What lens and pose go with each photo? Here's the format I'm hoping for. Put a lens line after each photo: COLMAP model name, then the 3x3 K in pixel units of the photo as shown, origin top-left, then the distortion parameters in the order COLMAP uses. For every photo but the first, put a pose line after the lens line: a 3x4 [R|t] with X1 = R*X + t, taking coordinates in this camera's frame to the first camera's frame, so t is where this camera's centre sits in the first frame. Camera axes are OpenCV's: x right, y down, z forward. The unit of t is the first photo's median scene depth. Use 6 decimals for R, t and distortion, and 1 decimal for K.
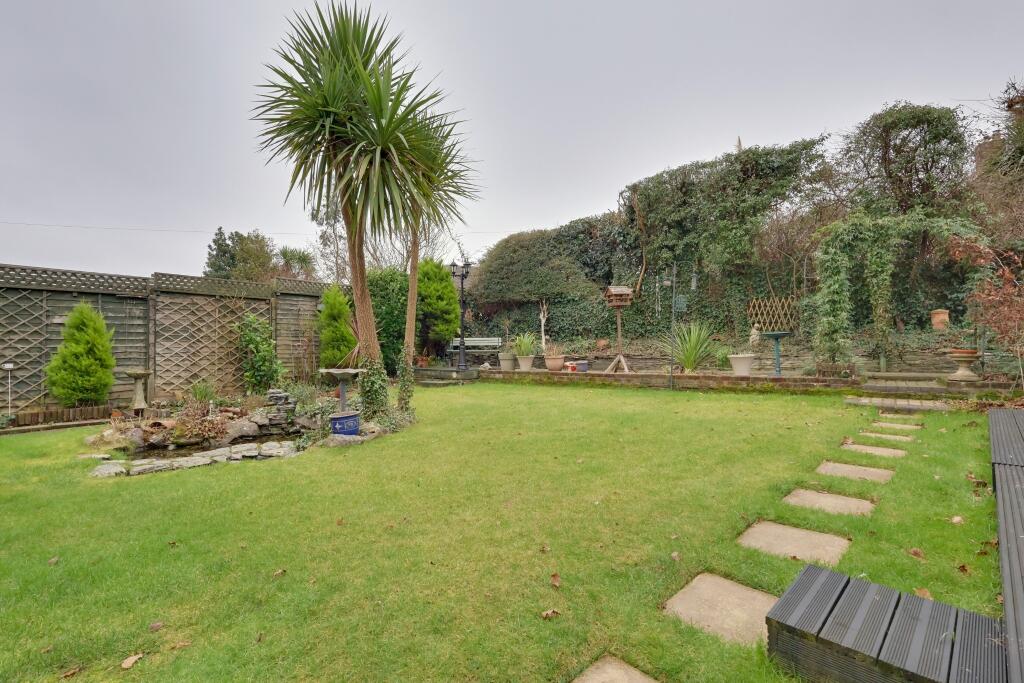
lens RADIAL K [[478.4, 0, 512.0], [0, 478.4, 341.5], [0, 0, 1]] dist [-0.000251, 0.001124]
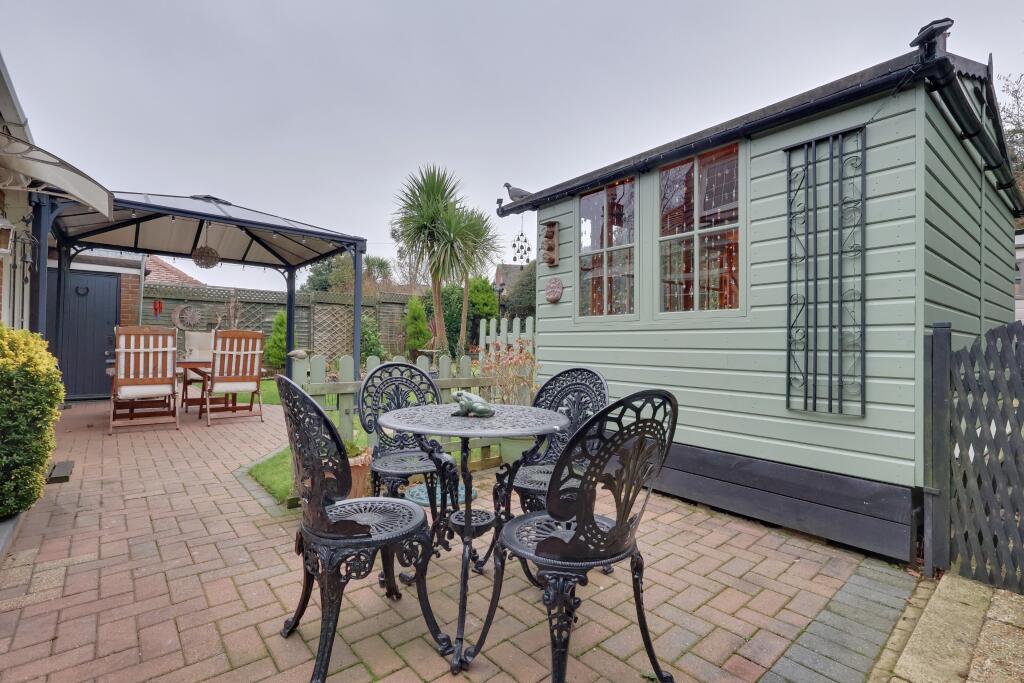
lens RADIAL K [[478.4, 0, 512.0], [0, 478.4, 341.5], [0, 0, 1]] dist [-0.000251, 0.001124]
pose [[0.993085, 0.019879, -0.115698, 0.126593], [-0.017848, 0.999668, 0.018565, -0.011455], [0.116029, -0.016372, 0.993111, -0.542615]]
